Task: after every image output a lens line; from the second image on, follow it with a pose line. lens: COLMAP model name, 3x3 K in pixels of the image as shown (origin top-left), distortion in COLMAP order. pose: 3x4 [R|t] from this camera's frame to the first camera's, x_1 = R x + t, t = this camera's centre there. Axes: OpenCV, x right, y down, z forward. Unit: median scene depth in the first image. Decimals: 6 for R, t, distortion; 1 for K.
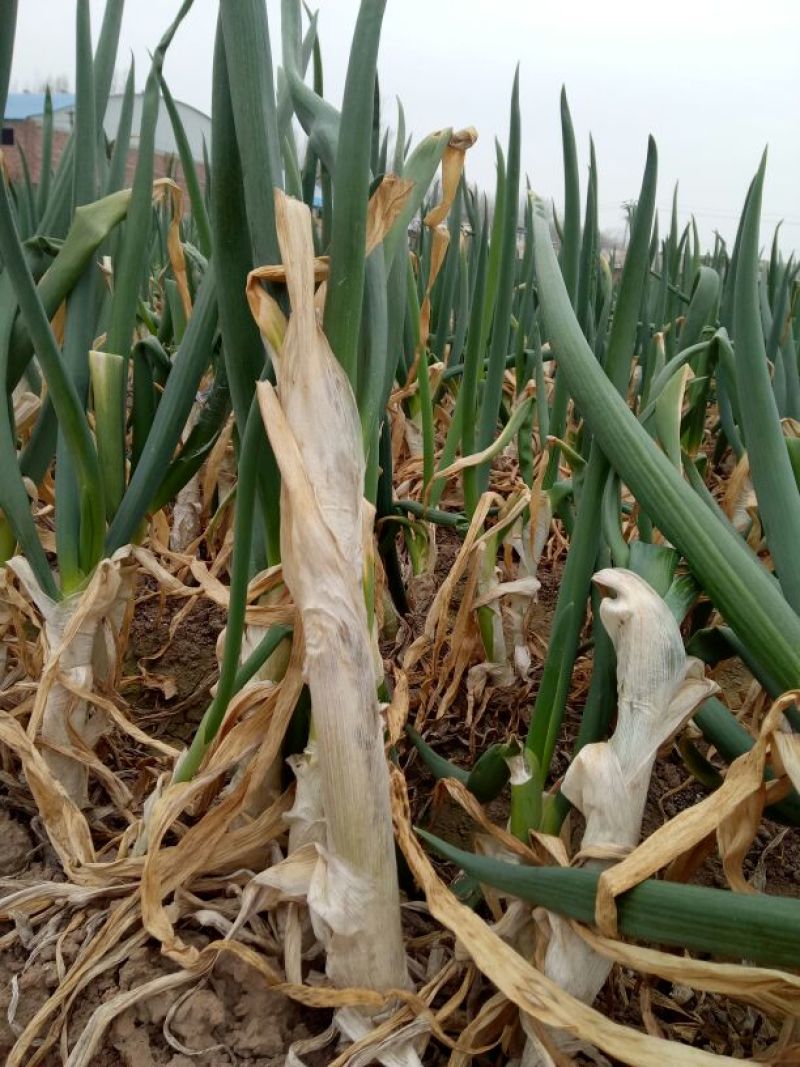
lens RADIAL K [[821.3, 0, 384.1], [0, 821.3, 530.9], [0, 0, 1]] dist [0.153504, -0.204346]
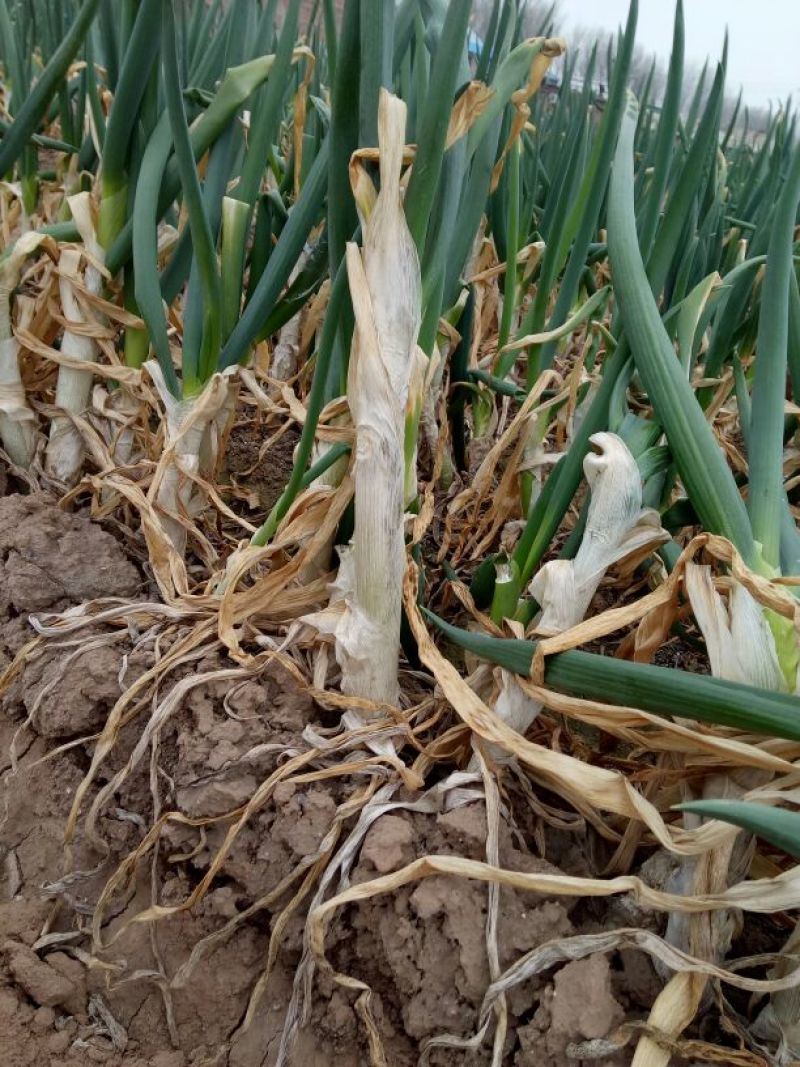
lens RADIAL K [[821.3, 0, 384.1], [0, 821.3, 530.9], [0, 0, 1]] dist [0.153504, -0.204346]
pose [[0.982467, 0.161976, -0.092313, 0.075576], [-0.146424, 0.976888, 0.155726, 0.038969], [0.115403, -0.139479, 0.983477, -0.265889]]
